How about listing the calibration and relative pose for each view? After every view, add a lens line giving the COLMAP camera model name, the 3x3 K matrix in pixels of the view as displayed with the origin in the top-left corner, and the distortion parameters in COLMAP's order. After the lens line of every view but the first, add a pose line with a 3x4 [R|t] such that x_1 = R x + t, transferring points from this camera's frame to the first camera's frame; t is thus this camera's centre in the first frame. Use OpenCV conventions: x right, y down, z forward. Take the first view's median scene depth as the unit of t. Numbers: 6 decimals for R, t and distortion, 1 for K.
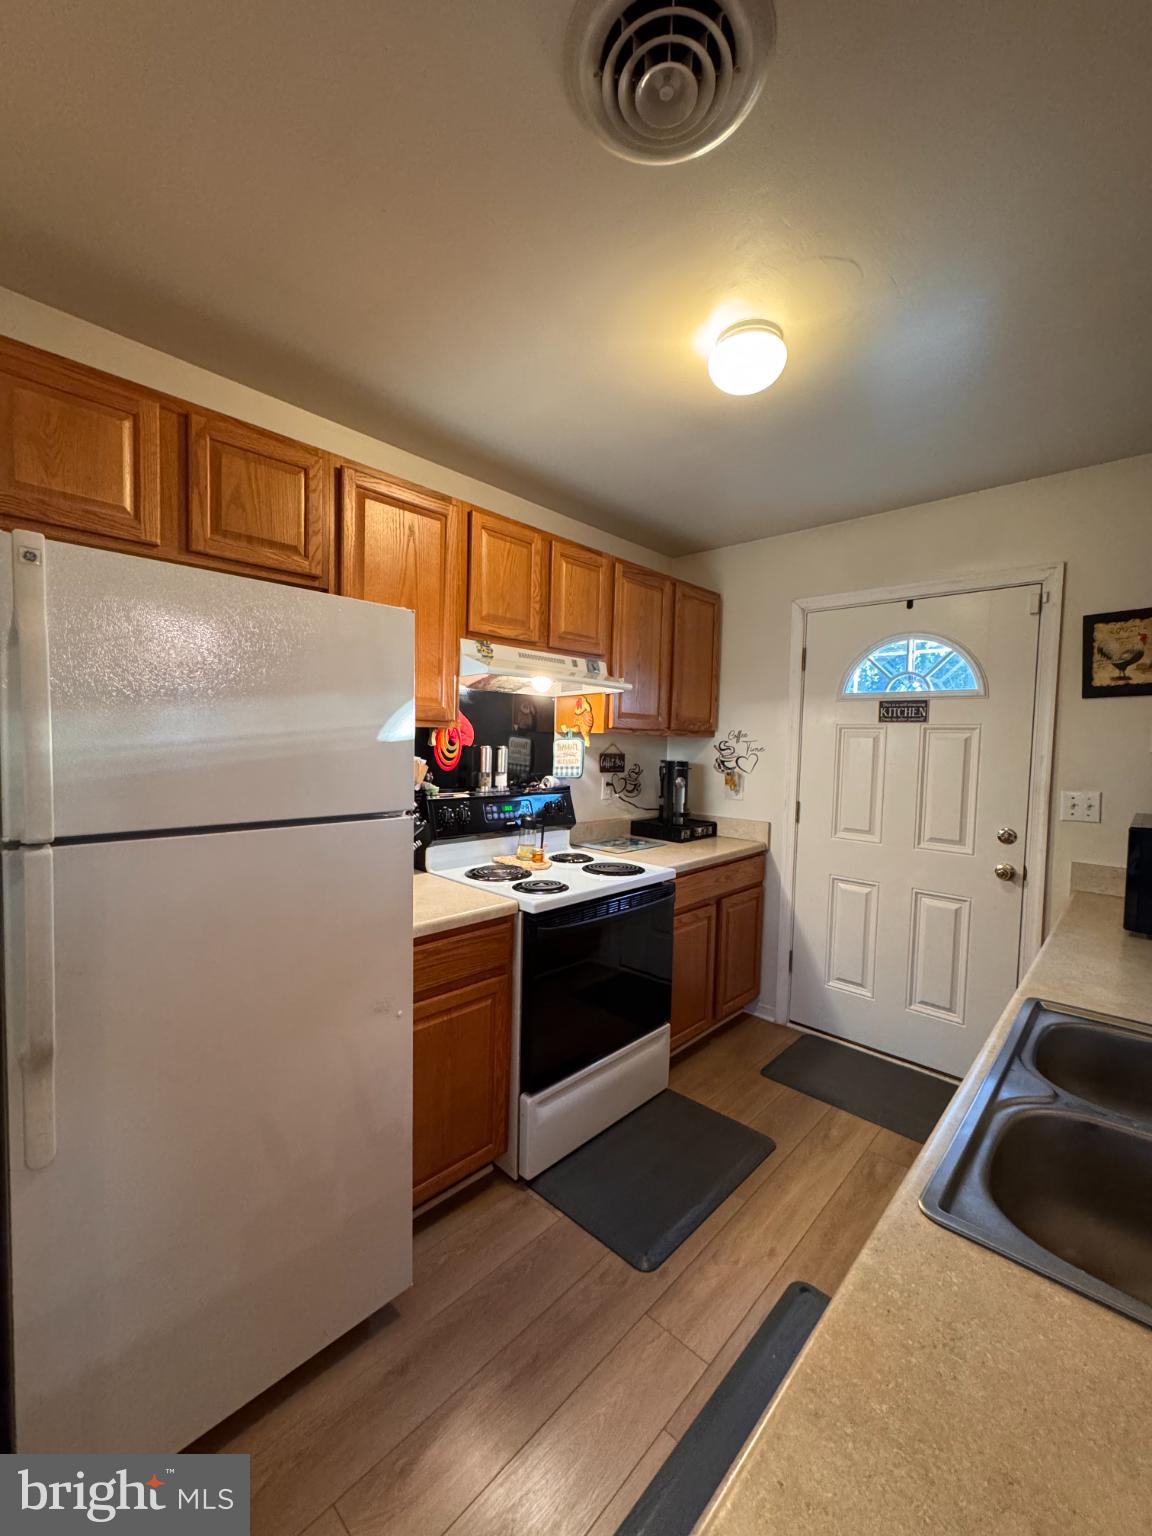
lens RADIAL K [[613.2, 0, 575.4], [0, 613.2, 770.1], [0, 0, 1]] dist [-0.003926, 0.000547]
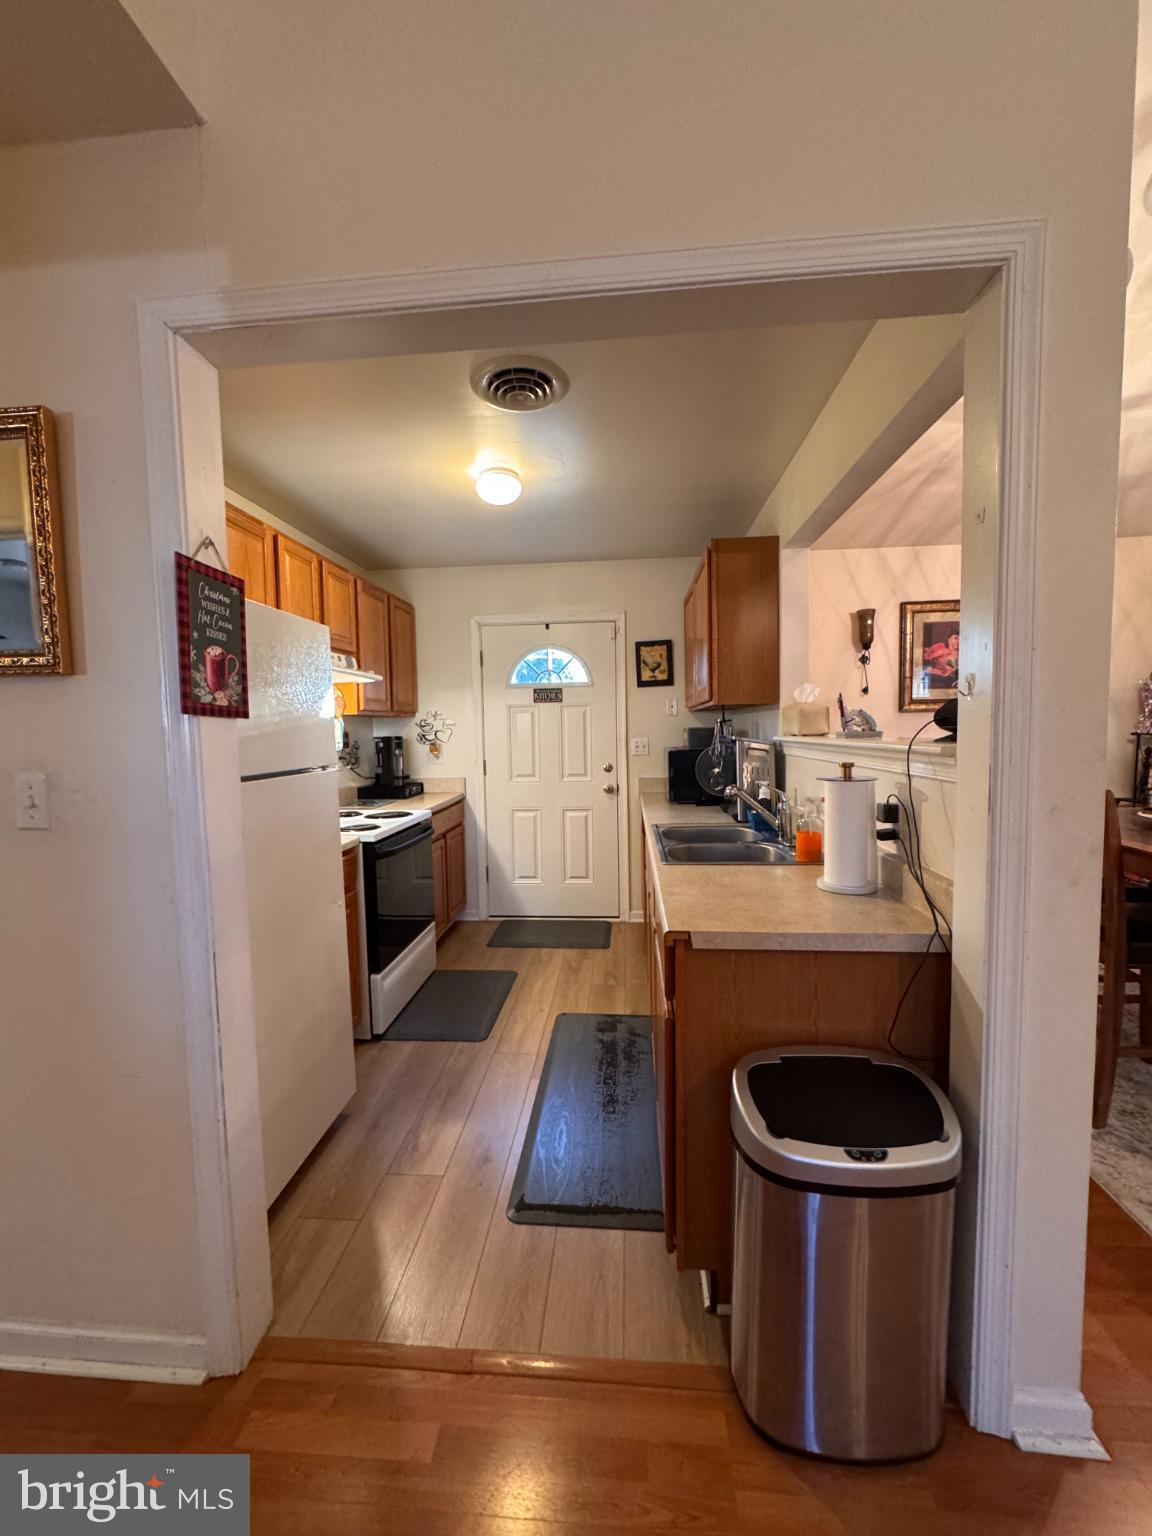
lens RADIAL K [[613.2, 0, 575.5], [0, 613.2, 768.6], [0, 0, 1]] dist [-0.003926, 0.000547]
pose [[0.782312, -0.079483, 0.617794, -0.403315], [0.068020, 0.996795, 0.042110, 0.030015], [-0.619161, 0.009079, 0.785211, -0.275418]]
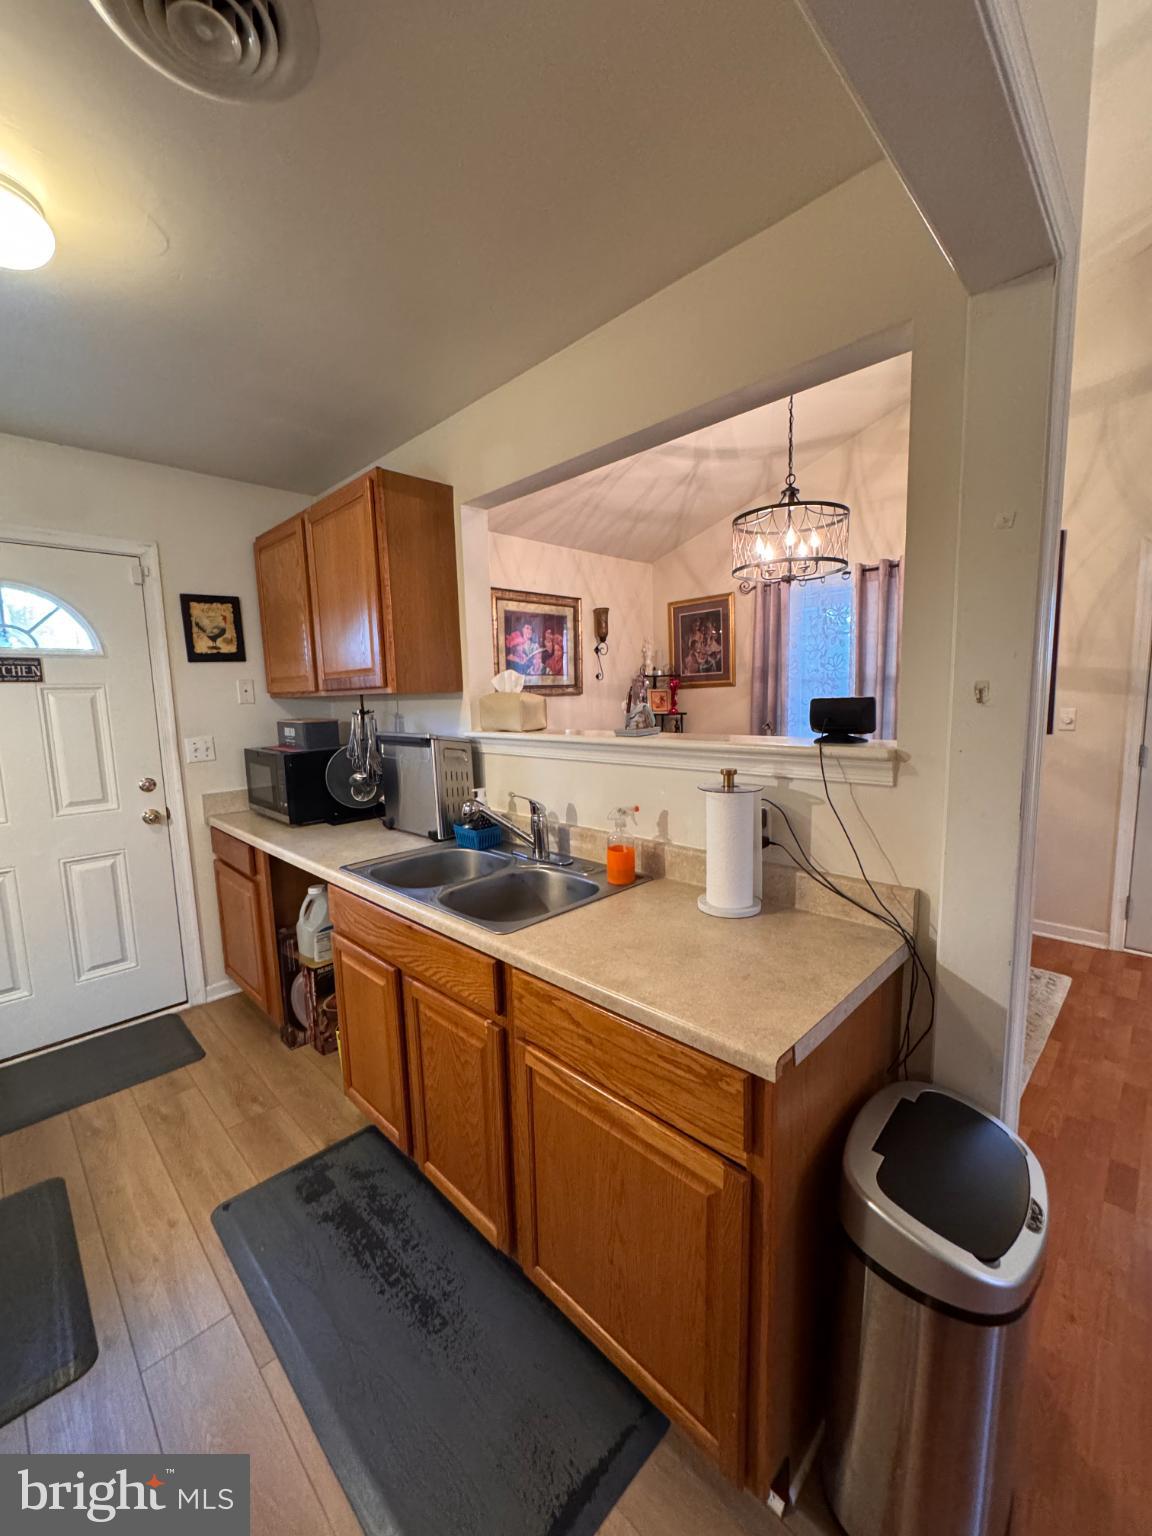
lens RADIAL K [[613.2, 0, 576.2], [0, 613.2, 769.1], [0, 0, 1]] dist [-0.003926, 0.000547]
pose [[0.026653, -0.147332, 0.988728, -0.349950], [0.074387, 0.986629, 0.145014, -0.022608], [-0.996873, 0.069683, 0.037256, 0.168735]]
